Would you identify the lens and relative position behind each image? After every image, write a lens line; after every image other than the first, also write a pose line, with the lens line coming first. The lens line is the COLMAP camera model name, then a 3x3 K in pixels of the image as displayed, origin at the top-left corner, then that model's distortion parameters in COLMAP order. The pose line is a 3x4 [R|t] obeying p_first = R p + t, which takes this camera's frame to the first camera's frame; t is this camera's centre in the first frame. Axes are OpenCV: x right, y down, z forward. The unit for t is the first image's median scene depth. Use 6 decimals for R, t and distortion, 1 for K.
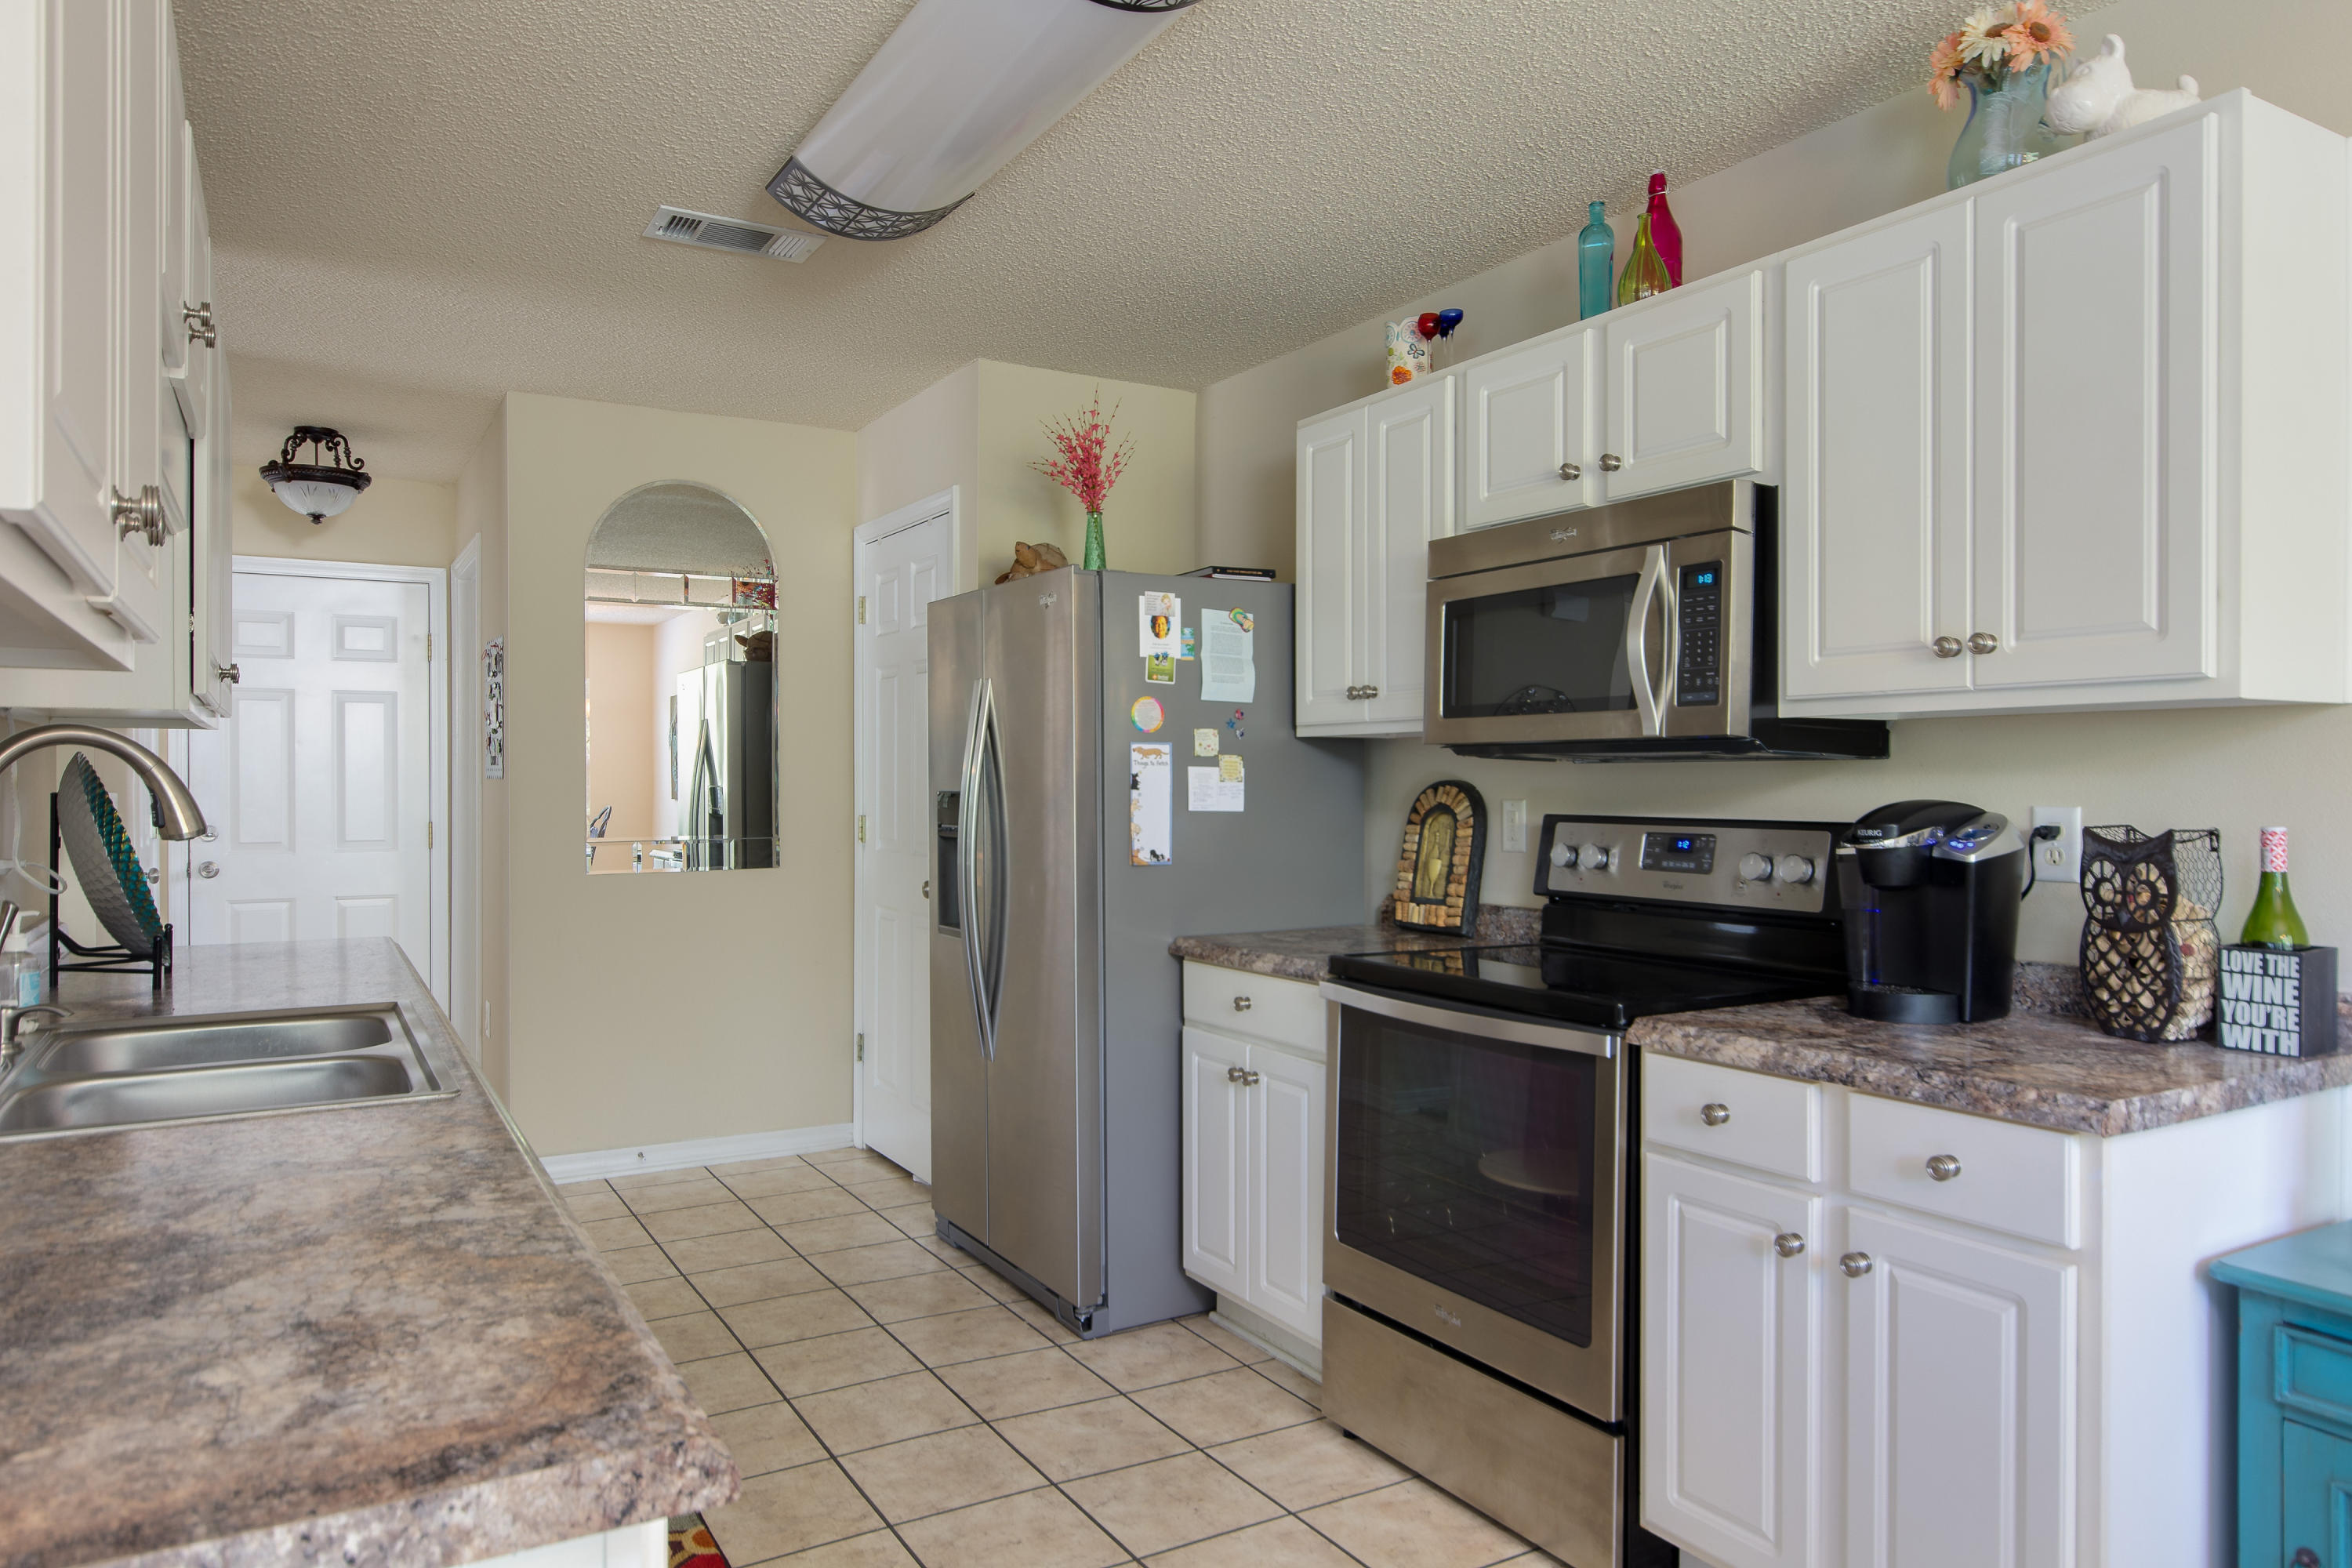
lens RADIAL K [[1546.9, 0, 1155.4], [0, 1546.9, 782.8], [0, 0, 1]] dist [-0.011251, -0.001814]
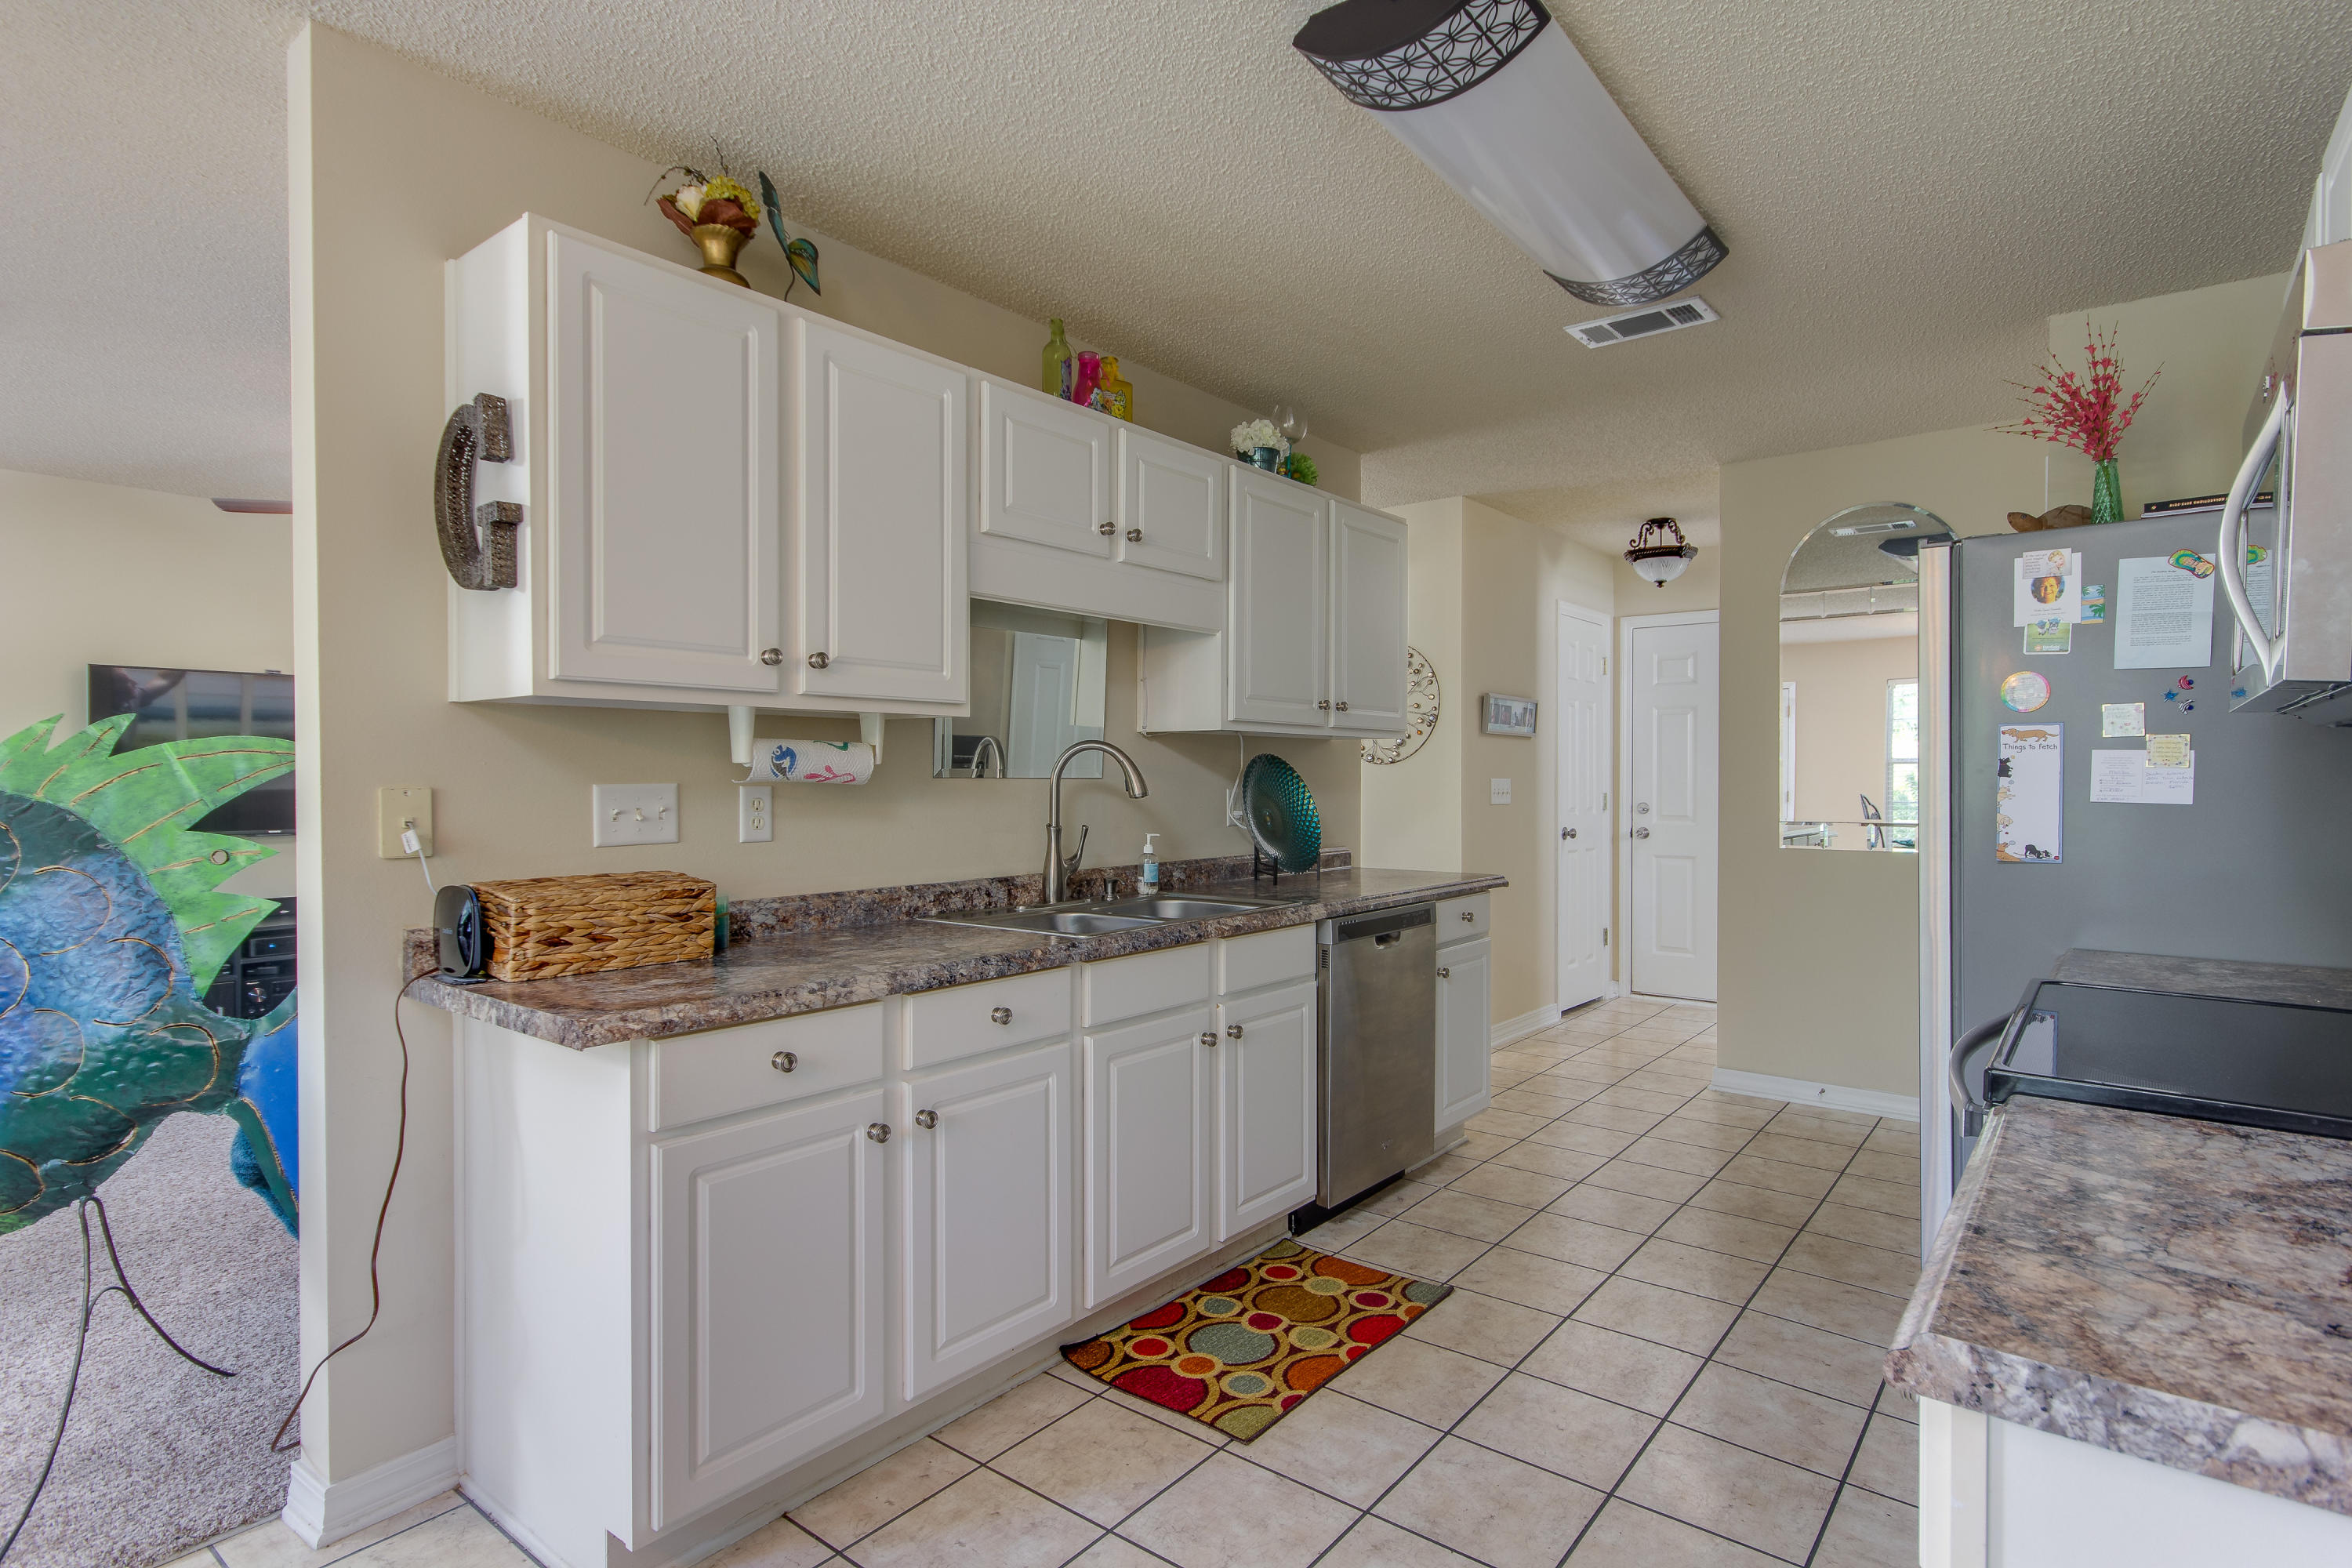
lens RADIAL K [[1193.9, 0, 1161.4], [0, 1193.9, 775.0], [0, 0, 1]] dist [0.001932, 0.000562]
pose [[0.347951, 0.000861, -0.937512, 0.459169], [-0.002036, 0.999998, 0.000163, 0.004421], [0.937511, 0.001852, 0.347952, 0.294861]]
